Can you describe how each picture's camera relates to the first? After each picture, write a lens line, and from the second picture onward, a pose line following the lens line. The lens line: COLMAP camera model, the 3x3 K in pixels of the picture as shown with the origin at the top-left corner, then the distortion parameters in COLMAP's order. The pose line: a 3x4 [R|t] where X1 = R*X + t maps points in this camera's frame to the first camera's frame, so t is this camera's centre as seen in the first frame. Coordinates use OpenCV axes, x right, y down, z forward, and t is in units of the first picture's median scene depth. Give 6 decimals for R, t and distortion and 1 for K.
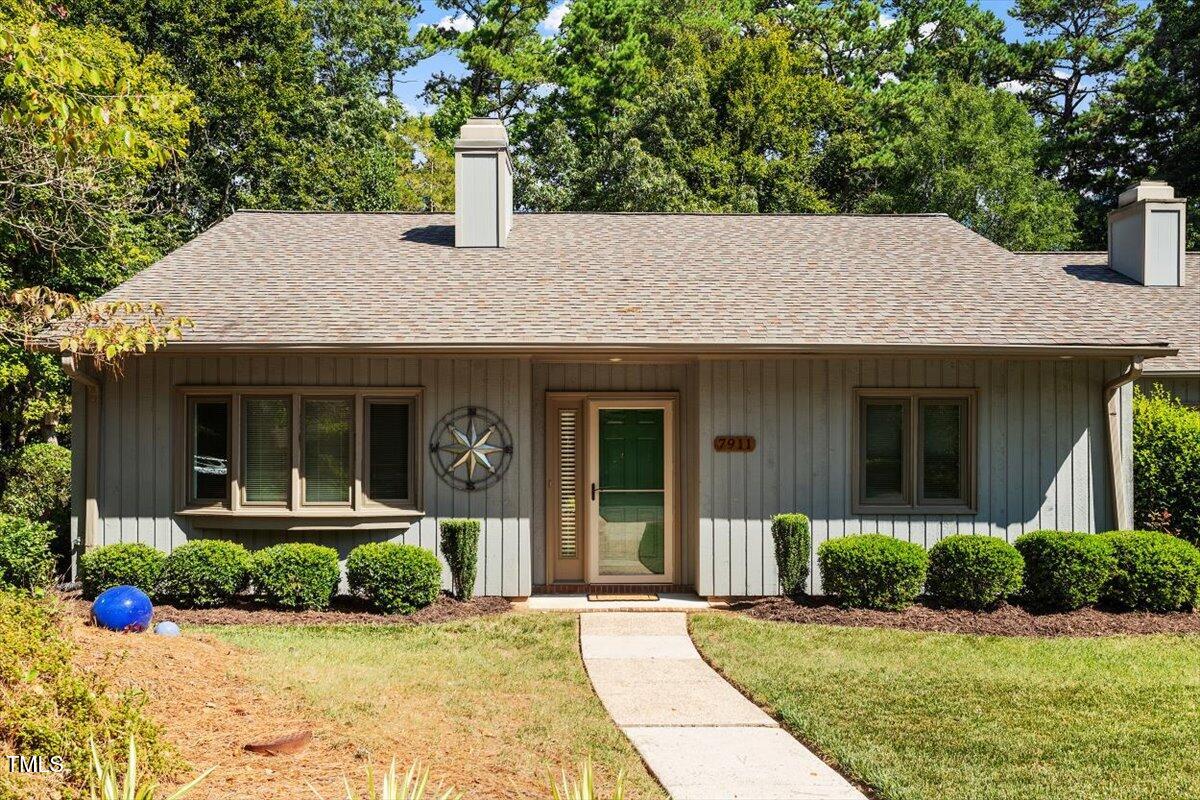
lens RADIAL K [[1316.0, 0, 600.0], [0, 1316.0, 400.7], [0, 0, 1]] dist [0.012780, 0.000000]
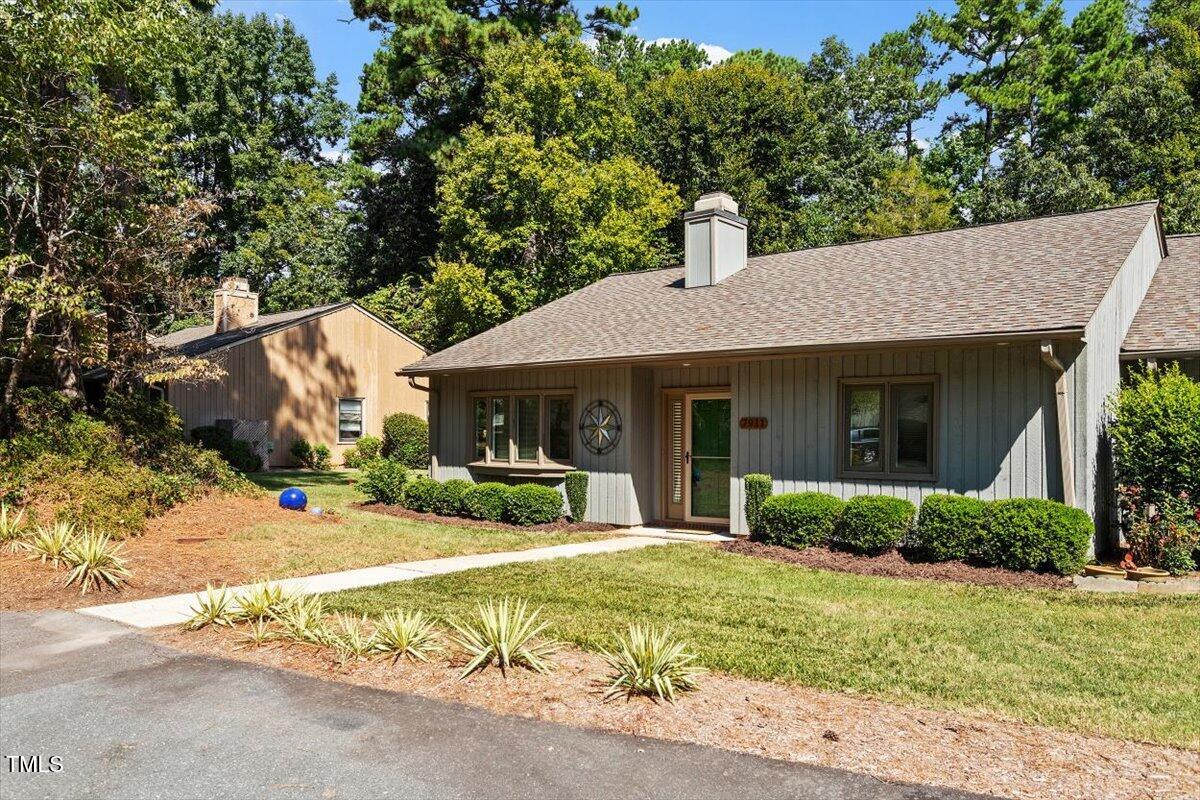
lens RADIAL K [[1316.0, 0, 599.9], [0, 1316.0, 403.5], [0, 0, 1]] dist [0.012780, 0.000000]
pose [[0.635065, -0.020659, -0.772183, 1.071323], [0.020876, 0.999736, -0.009578, 0.022851], [0.772177, -0.010037, 0.635328, 0.021085]]
